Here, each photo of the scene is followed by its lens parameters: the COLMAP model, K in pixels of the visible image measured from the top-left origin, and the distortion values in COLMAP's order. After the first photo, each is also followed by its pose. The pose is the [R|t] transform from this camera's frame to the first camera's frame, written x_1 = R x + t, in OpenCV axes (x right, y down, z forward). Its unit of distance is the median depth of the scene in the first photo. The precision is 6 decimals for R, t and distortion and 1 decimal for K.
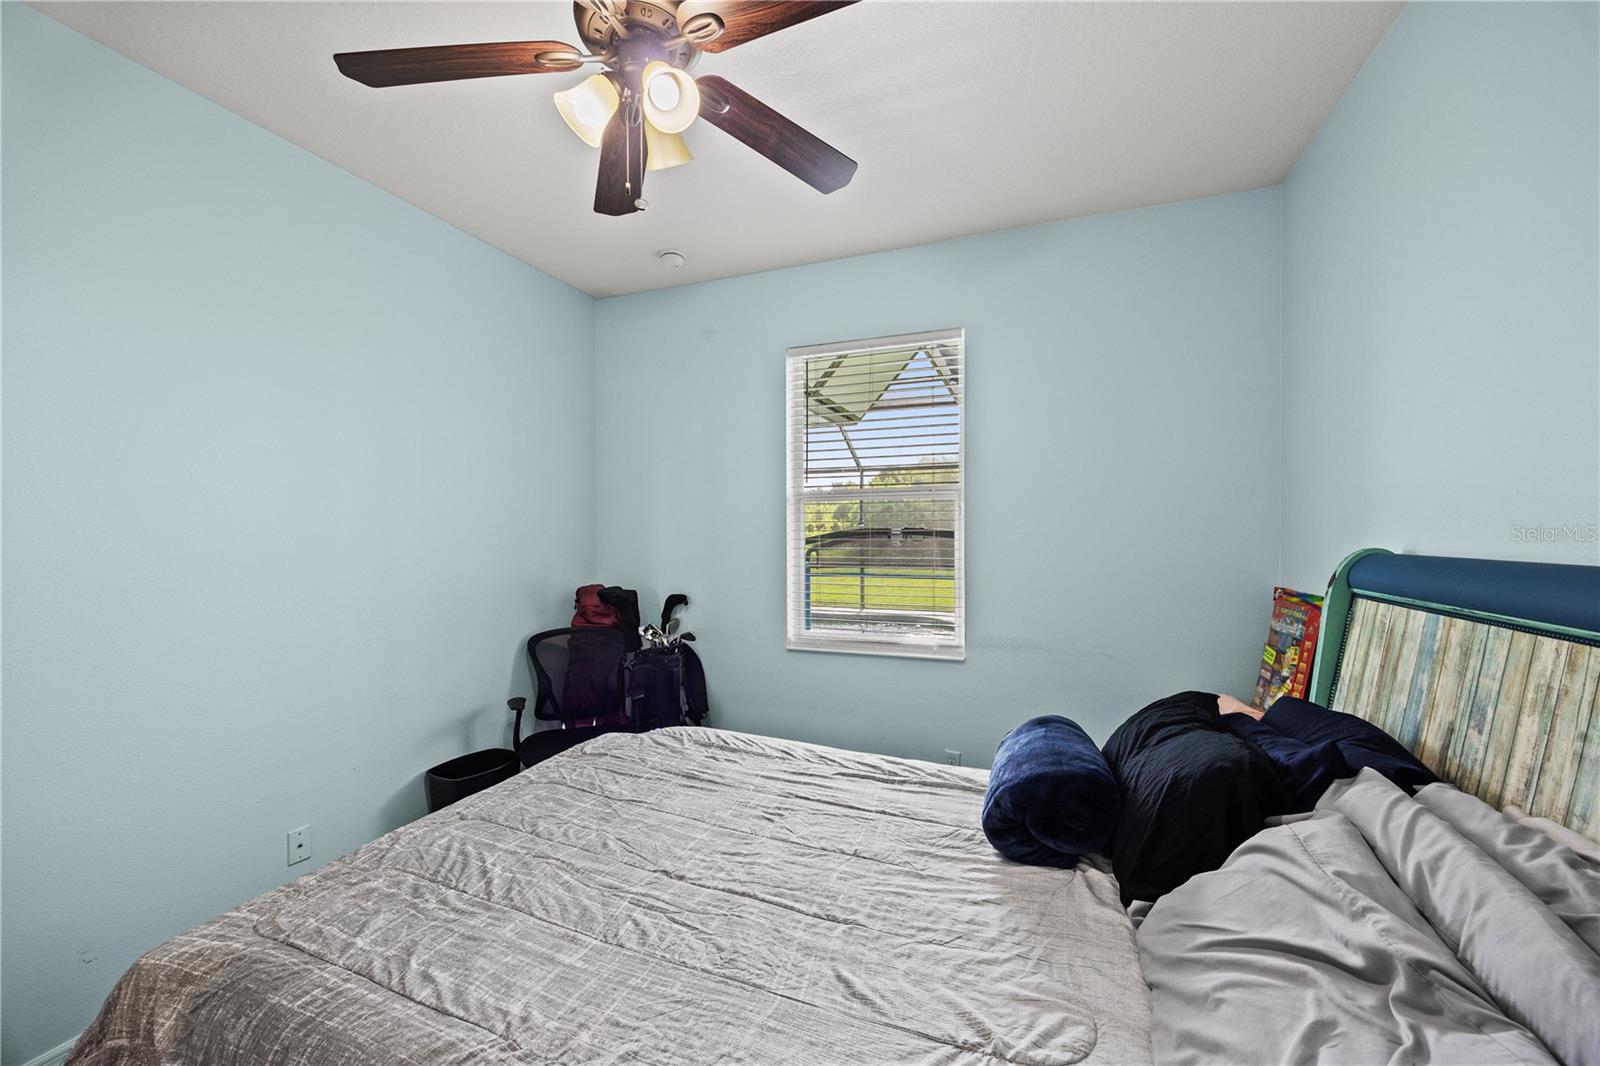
lens RADIAL K [[610.7, 0, 807.6], [0, 610.7, 535.0], [0, 0, 1]] dist [-0.001012, -0.000081]
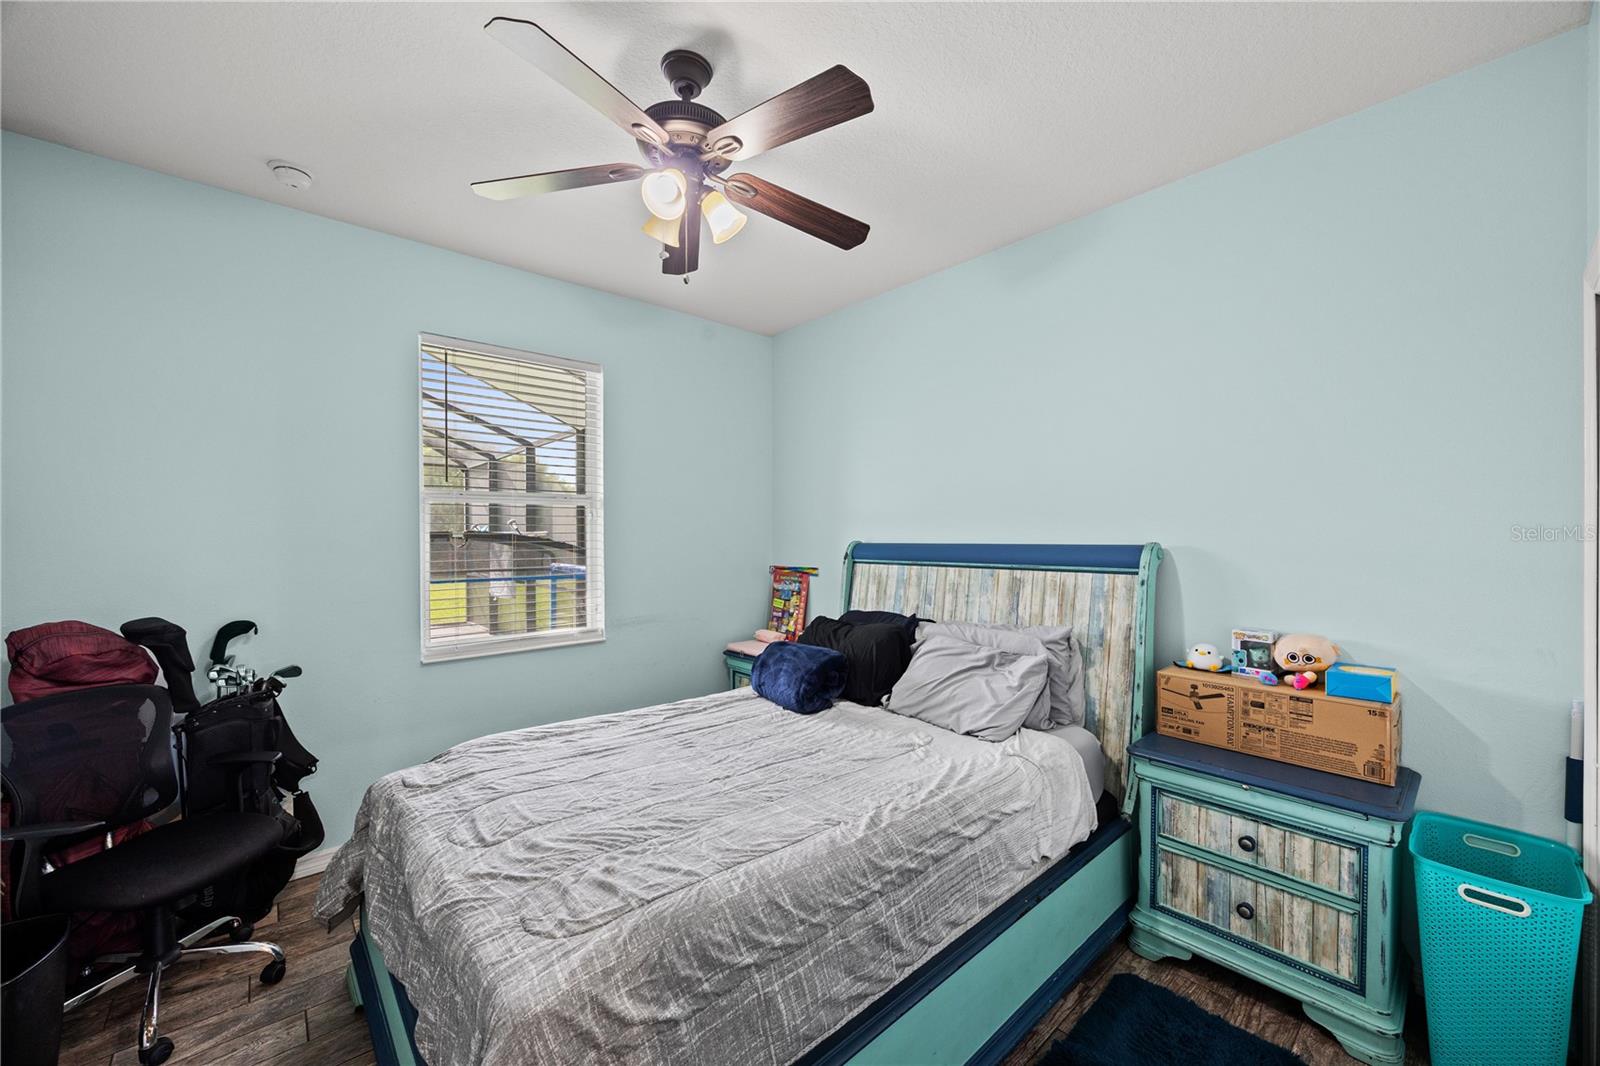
lens RADIAL K [[610.7, 0, 807.6], [0, 610.7, 535.0], [0, 0, 1]] dist [-0.001012, -0.000081]
pose [[0.454971, 0.000985, 0.890506, -1.059171], [0.007437, 0.999960, -0.004906, 0.009374], [-0.890475, 0.008855, 0.454945, 0.146728]]
